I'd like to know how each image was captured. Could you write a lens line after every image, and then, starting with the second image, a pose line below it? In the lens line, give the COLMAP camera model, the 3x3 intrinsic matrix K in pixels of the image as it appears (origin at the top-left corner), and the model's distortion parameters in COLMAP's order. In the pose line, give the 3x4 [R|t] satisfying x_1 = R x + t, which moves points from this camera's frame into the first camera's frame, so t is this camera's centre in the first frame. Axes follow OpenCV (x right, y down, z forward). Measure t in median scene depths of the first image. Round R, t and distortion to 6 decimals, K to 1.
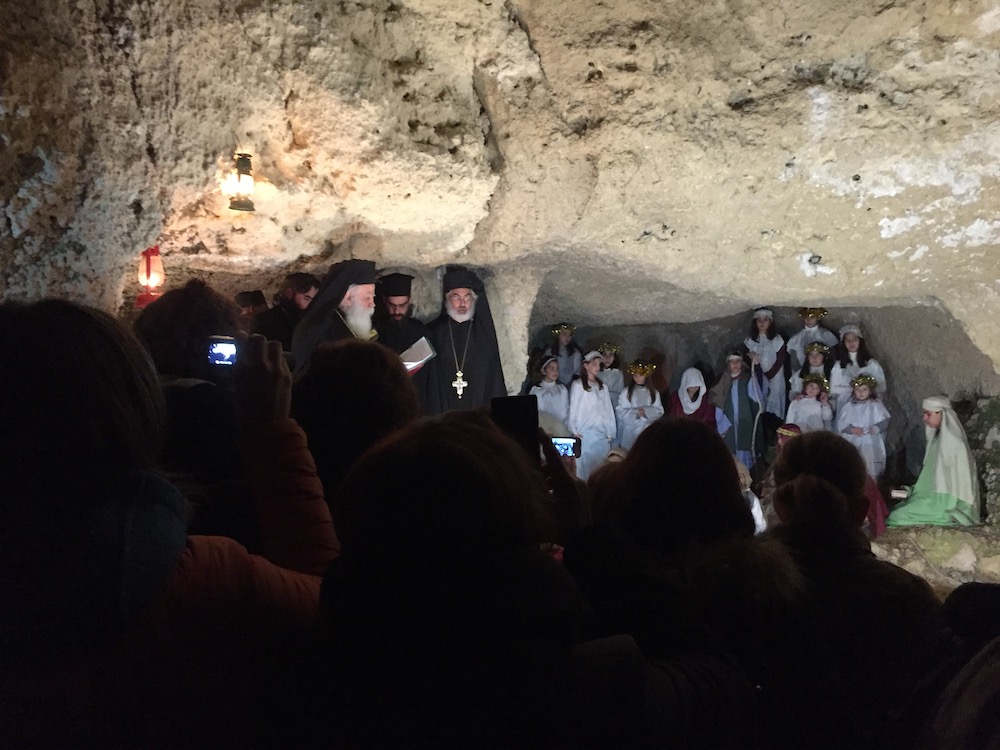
lens RADIAL K [[853.1, 0, 497.6], [0, 853.1, 380.8], [0, 0, 1]] dist [0.086703, -0.119716]
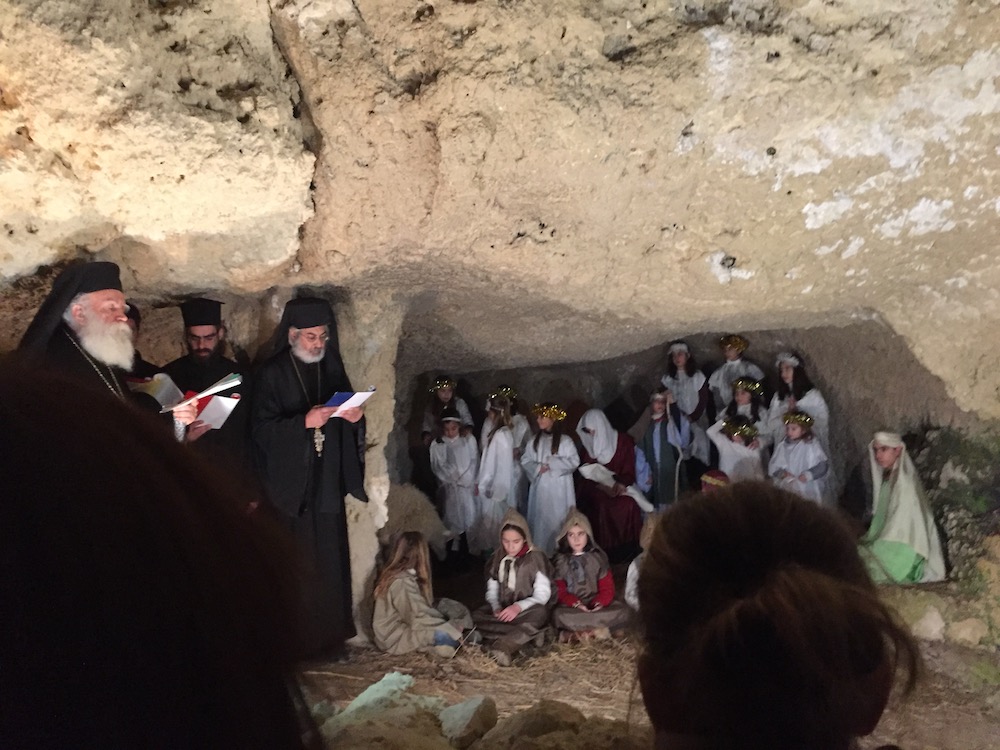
lens RADIAL K [[853.1, 0, 498.6], [0, 853.1, 375.6], [0, 0, 1]] dist [0.086703, -0.119716]
pose [[0.996310, -0.039658, 0.076116, 0.102567], [0.045509, 0.996012, -0.076743, 0.020415], [-0.072769, 0.079924, 0.994141, 0.261200]]
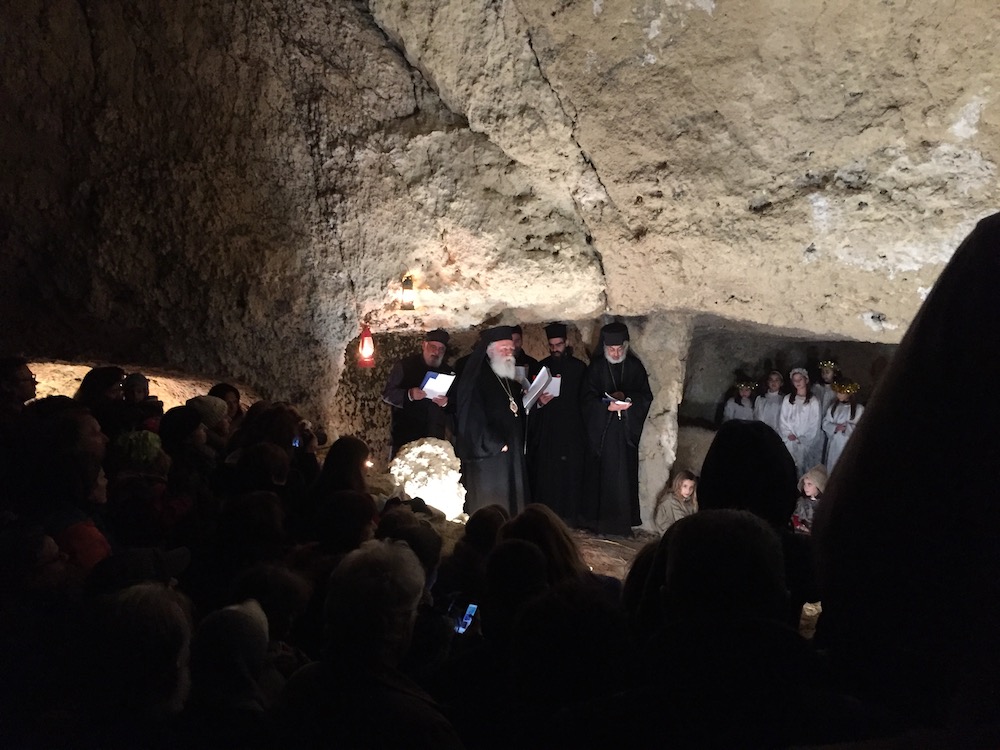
lens RADIAL K [[842.8, 0, 495.3], [0, 842.8, 380.5], [0, 0, 1]] dist [0.056555, -0.039050]
pose [[0.878125, 0.026654, -0.477688, 0.537157], [-0.006606, 0.999027, 0.043599, -0.118532], [0.478385, -0.035130, 0.877447, -0.286516]]
